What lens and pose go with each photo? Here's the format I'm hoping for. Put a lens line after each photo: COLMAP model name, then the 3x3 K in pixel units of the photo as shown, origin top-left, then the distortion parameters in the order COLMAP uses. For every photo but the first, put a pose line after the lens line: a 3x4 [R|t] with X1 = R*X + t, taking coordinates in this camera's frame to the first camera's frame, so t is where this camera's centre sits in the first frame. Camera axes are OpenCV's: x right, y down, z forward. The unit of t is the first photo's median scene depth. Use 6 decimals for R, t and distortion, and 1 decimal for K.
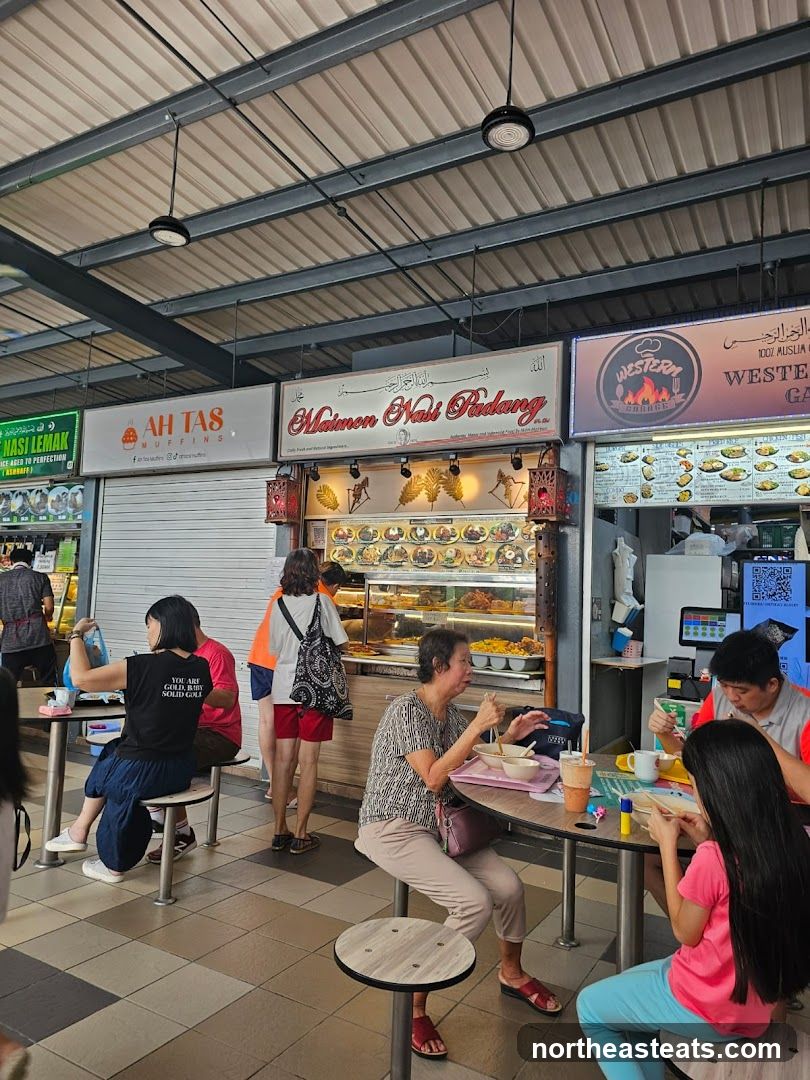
lens RADIAL K [[698.9, 0, 408.0], [0, 698.9, 541.7], [0, 0, 1]] dist [0.004455, -0.001009]
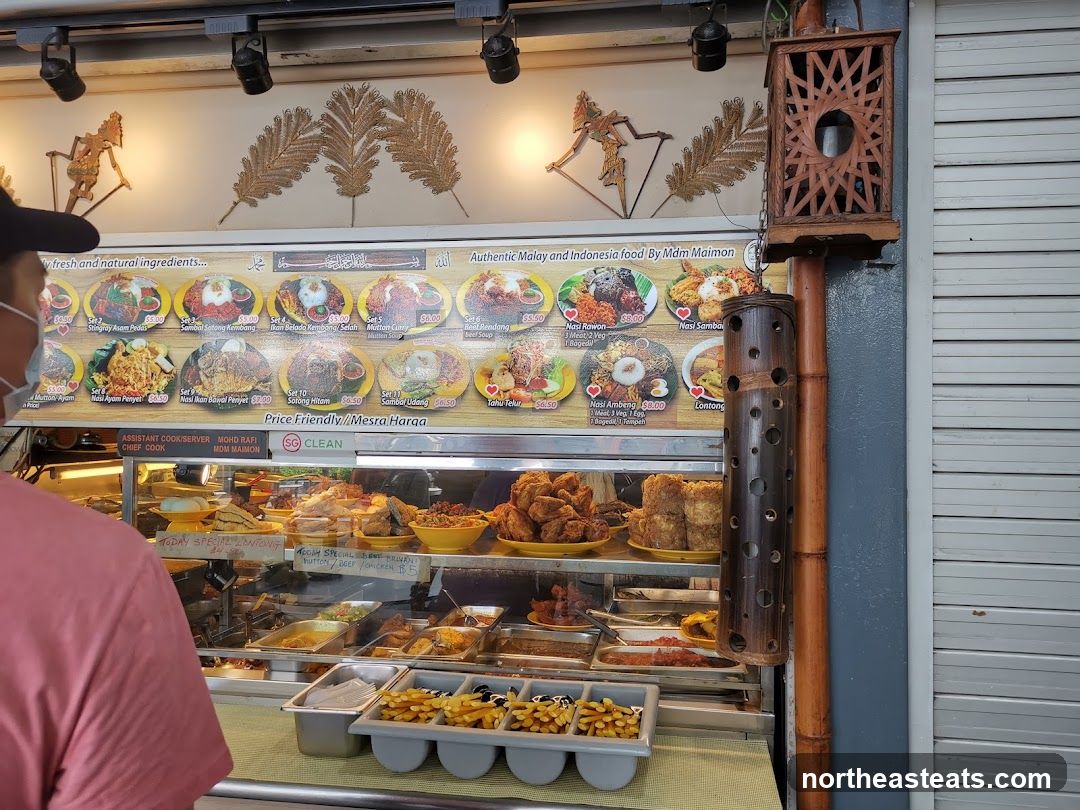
lens RADIAL K [[698.9, 0, 538.9], [0, 698.9, 401.0], [0, 0, 1]] dist [0.004455, -0.001009]
pose [[0.926377, -0.018544, 0.376141, -0.006585], [-0.006653, 0.997825, 0.065581, 0.011326], [-0.376539, -0.063255, 0.924239, 0.679928]]
